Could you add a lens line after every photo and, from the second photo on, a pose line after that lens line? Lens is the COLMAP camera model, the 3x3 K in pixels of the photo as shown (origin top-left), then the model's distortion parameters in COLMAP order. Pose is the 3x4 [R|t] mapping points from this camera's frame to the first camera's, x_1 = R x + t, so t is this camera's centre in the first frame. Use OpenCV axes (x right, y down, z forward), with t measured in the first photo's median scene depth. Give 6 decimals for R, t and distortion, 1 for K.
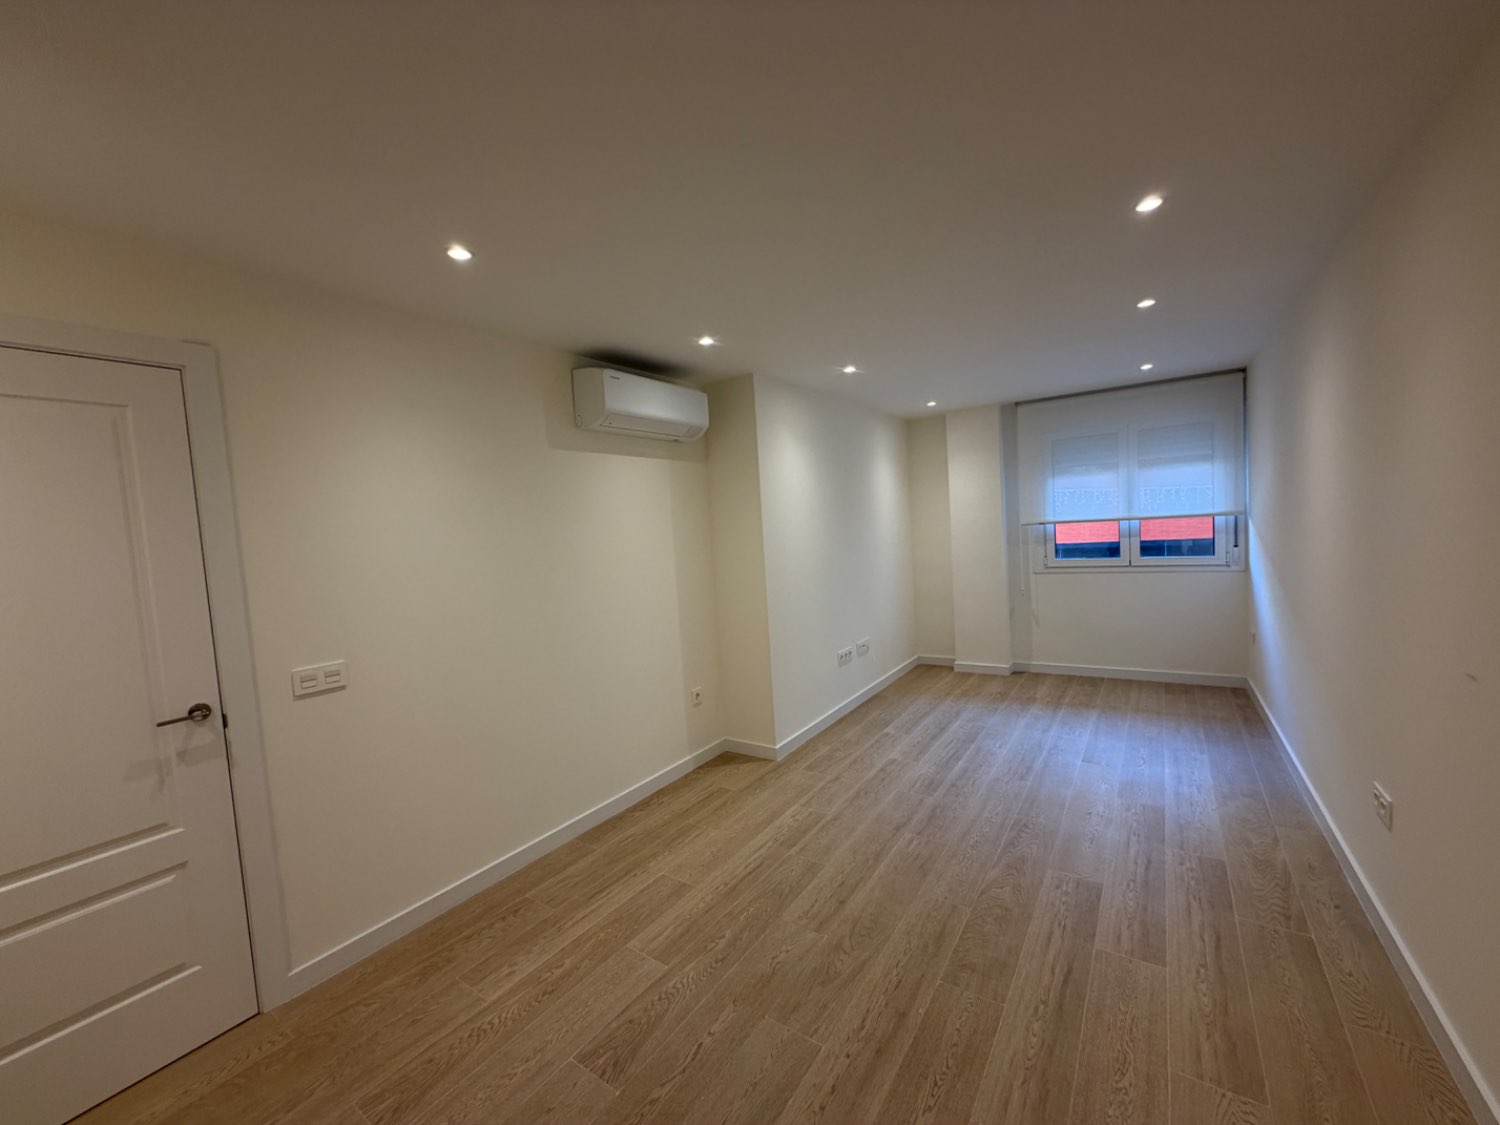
lens RADIAL K [[599.3, 0, 746.3], [0, 599.3, 558.4], [0, 0, 1]] dist [0.000023, -0.000360]
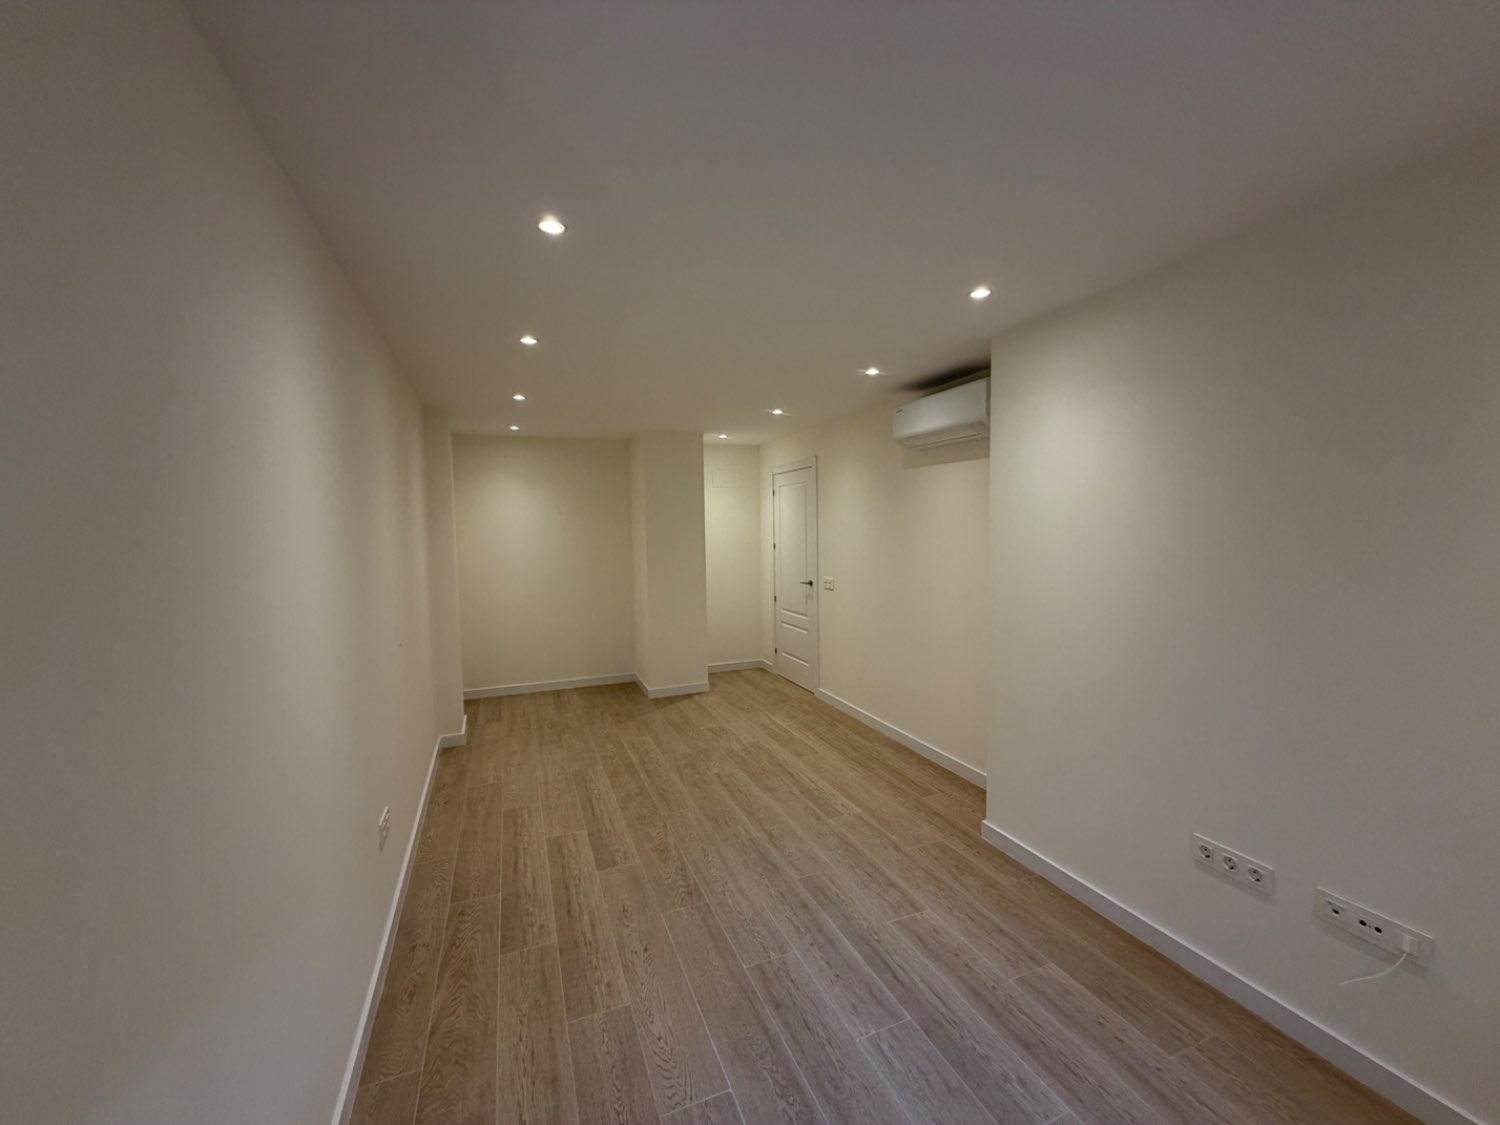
lens RADIAL K [[599.3, 0, 747.6], [0, 599.3, 562.6], [0, 0, 1]] dist [0.000023, -0.000360]
pose [[-0.551184, 0.122165, -0.825392, 1.199096], [0.005847, 0.989765, 0.142589, -0.190796], [0.834363, 0.073767, -0.546257, 1.665882]]
